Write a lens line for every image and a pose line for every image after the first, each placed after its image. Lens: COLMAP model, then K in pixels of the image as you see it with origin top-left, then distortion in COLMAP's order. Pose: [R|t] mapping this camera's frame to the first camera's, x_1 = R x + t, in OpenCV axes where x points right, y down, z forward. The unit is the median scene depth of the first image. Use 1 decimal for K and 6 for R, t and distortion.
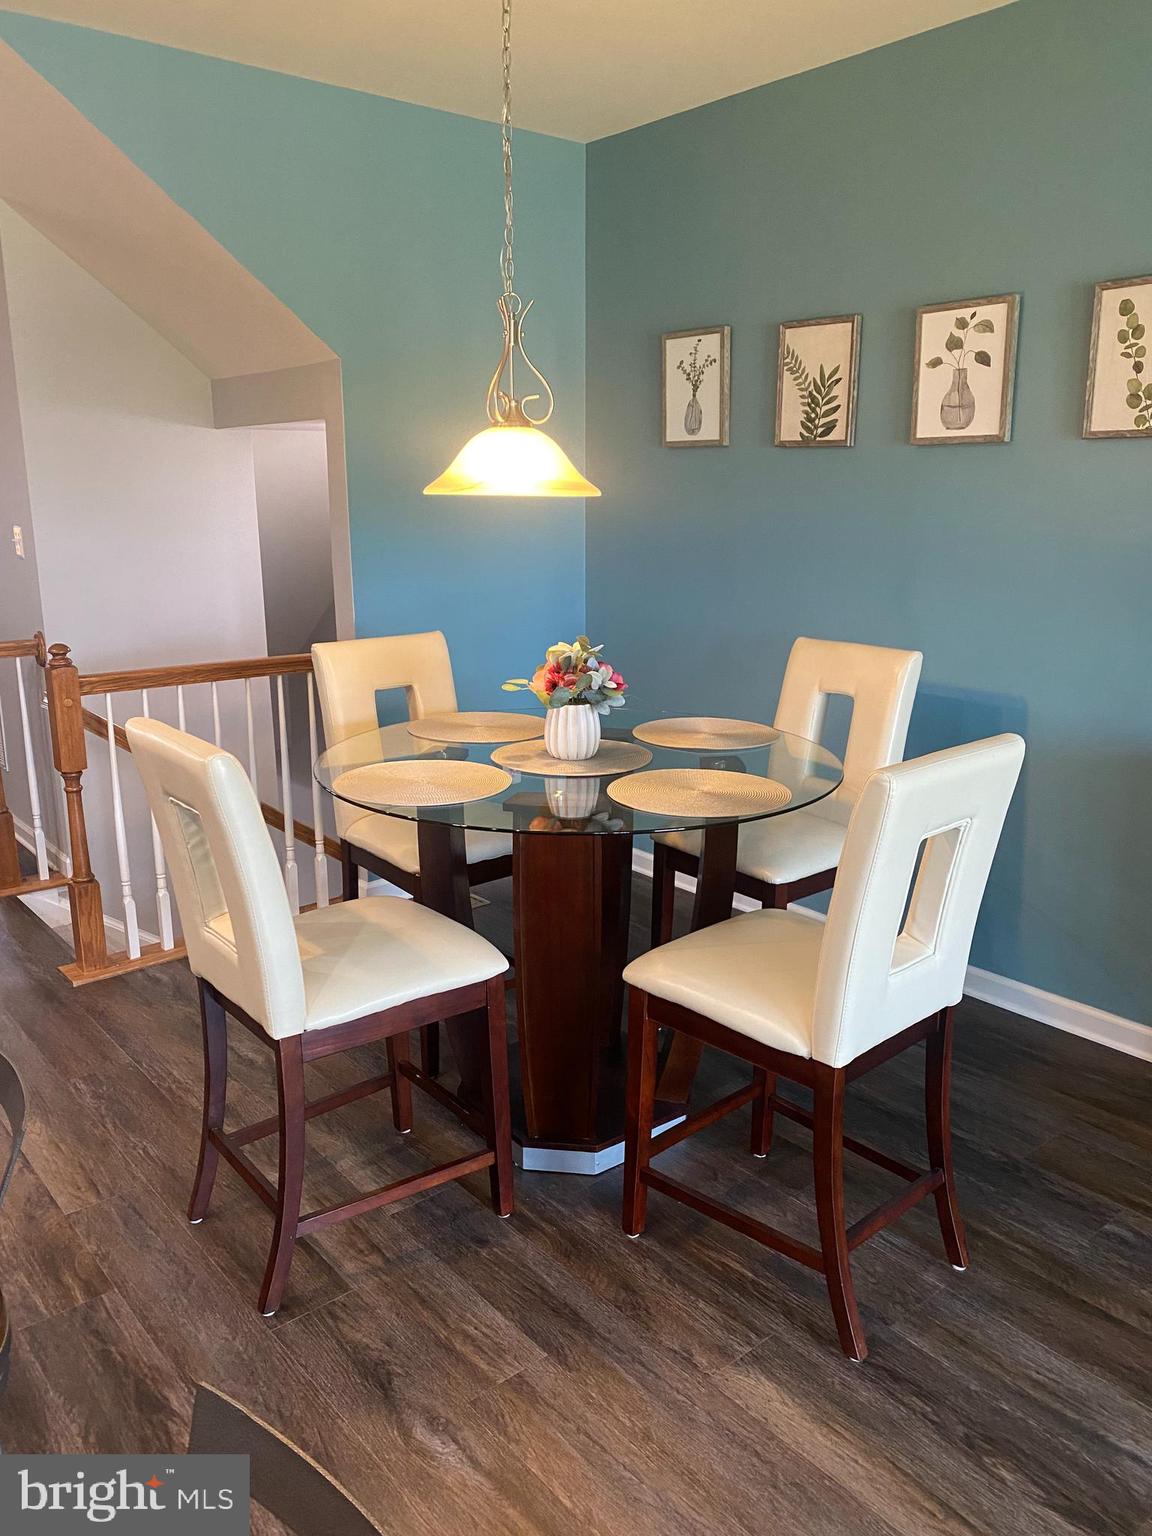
lens RADIAL K [[1206.0, 0, 582.0], [0, 1206.0, 769.5], [0, 0, 1]] dist [0.072121, -0.071855]
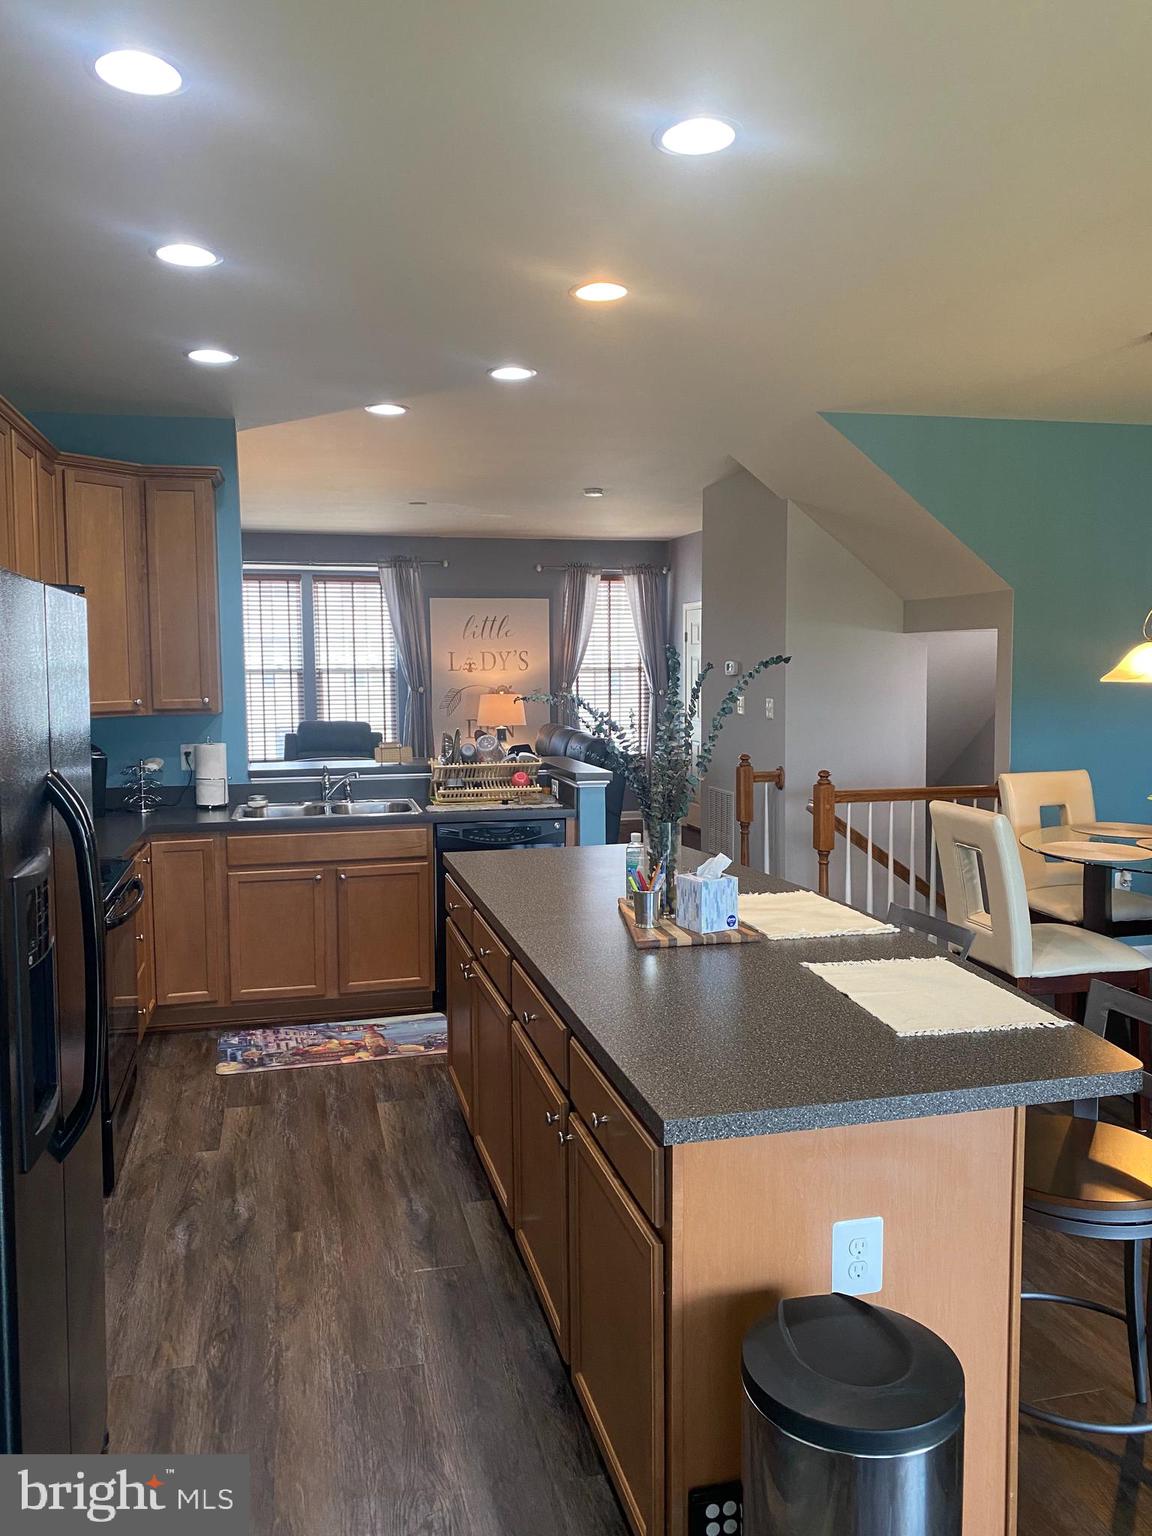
lens RADIAL K [[1206.0, 0, 568.4], [0, 1206.0, 769.1], [0, 0, 1]] dist [0.072121, -0.071855]
pose [[0.905651, 0.032785, -0.422754, -0.059274], [-0.091368, 0.988674, -0.119062, 0.115793], [0.414063, 0.146454, 0.898389, -0.574362]]
